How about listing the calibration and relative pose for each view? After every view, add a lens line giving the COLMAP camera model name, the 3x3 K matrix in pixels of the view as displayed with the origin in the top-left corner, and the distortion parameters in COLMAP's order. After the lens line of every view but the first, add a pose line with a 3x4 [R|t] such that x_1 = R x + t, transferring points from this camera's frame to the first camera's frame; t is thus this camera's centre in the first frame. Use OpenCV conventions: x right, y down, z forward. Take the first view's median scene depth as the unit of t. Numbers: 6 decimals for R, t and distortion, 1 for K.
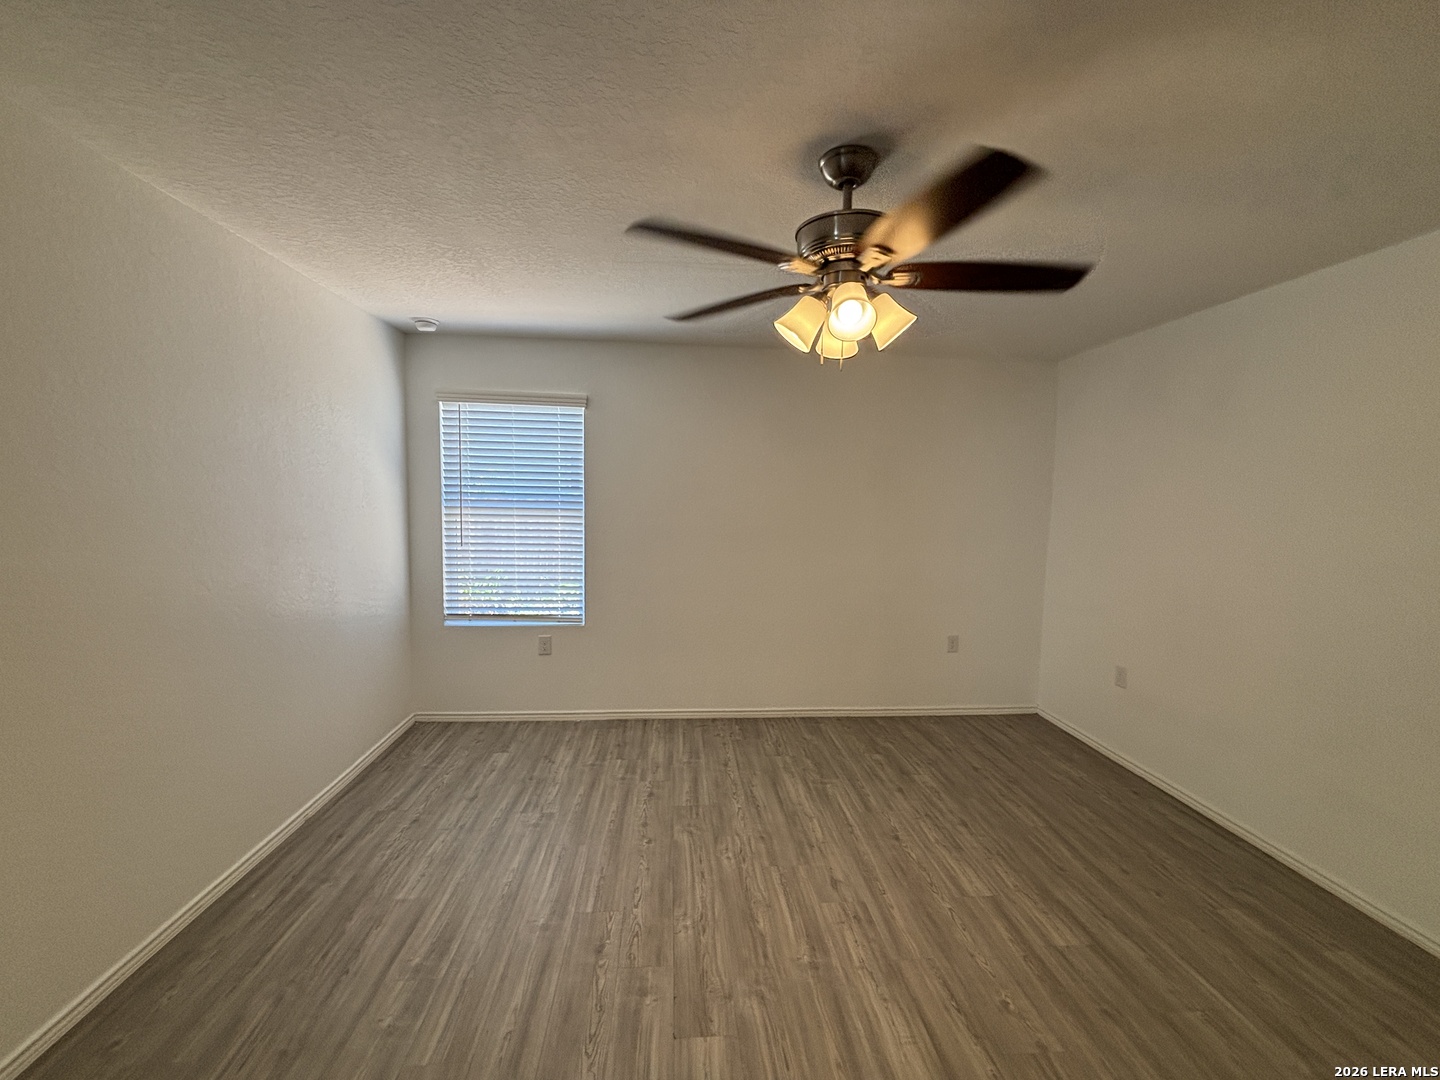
lens RADIAL K [[588.8, 0, 717.9], [0, 588.8, 552.1], [0, 0, 1]] dist [-0.000462, 0.002304]
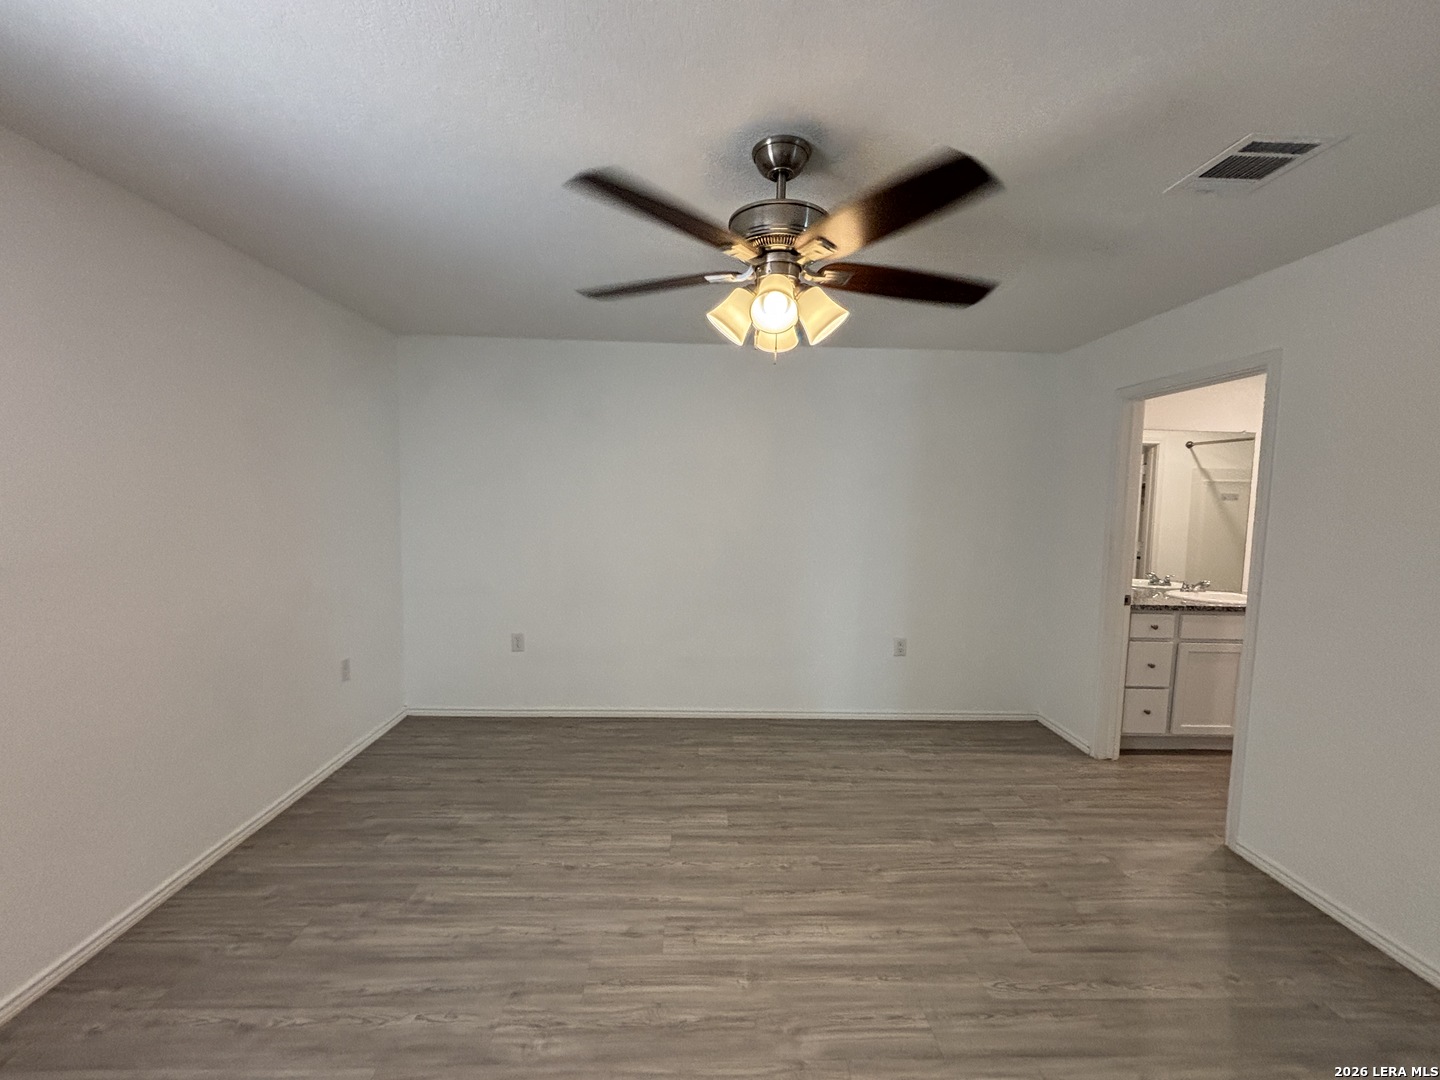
lens RADIAL K [[588.8, 0, 715.9], [0, 588.8, 525.8], [0, 0, 1]] dist [-0.000462, 0.002304]
pose [[0.052300, -0.074163, 0.995874, -0.611329], [0.080530, 0.994304, 0.069817, -0.091951], [-0.995379, 0.076546, 0.057974, 0.764117]]
